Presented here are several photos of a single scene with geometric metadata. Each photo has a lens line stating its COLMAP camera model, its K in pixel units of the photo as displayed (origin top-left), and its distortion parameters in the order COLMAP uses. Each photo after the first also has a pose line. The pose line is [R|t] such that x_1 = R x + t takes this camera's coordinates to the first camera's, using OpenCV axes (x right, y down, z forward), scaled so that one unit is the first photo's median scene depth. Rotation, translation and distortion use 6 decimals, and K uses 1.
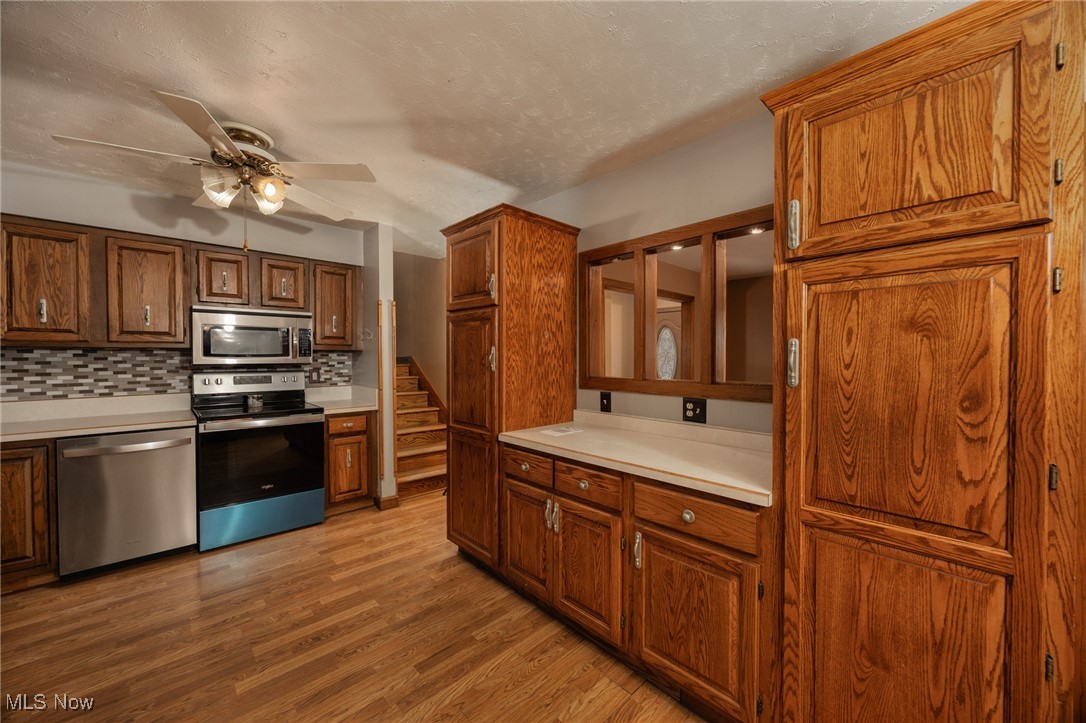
lens RADIAL K [[438.2, 0, 545.0], [0, 438.2, 354.9], [0, 0, 1]] dist [-0.003684, 0.000023]
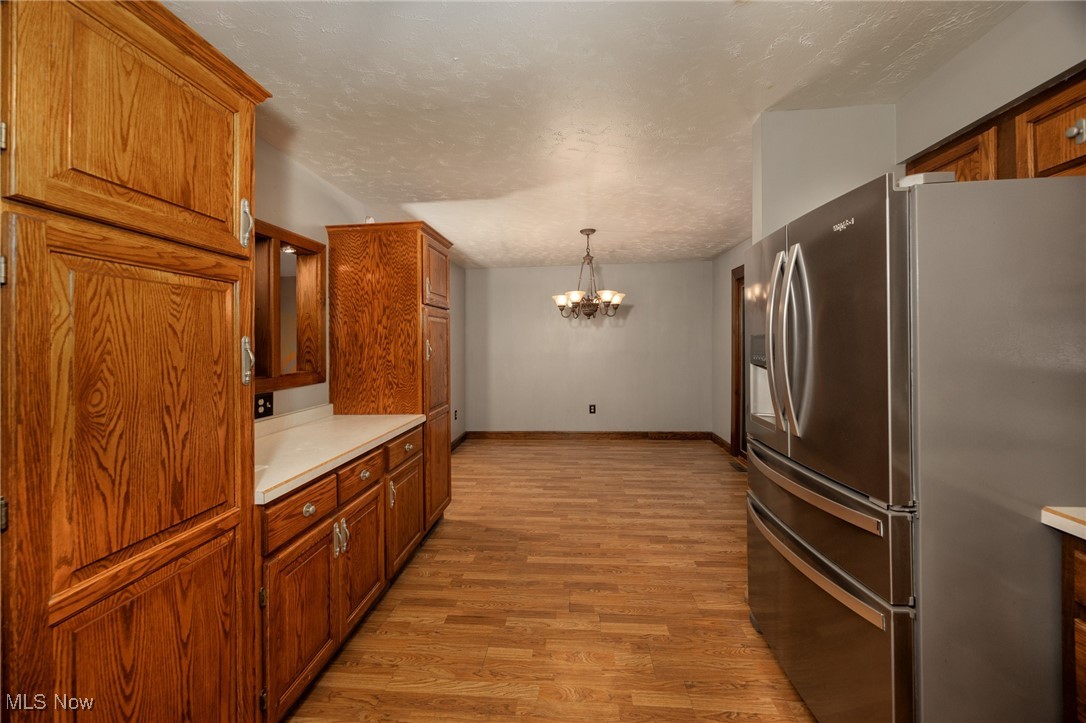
lens RADIAL K [[438.2, 0, 545.0], [0, 438.2, 354.9], [0, 0, 1]] dist [-0.003684, 0.000023]
pose [[-0.702196, -0.004378, 0.711970, -0.850842], [0.025097, 0.999207, 0.030896, -0.004097], [-0.711541, 0.039564, -0.701529, 1.275148]]
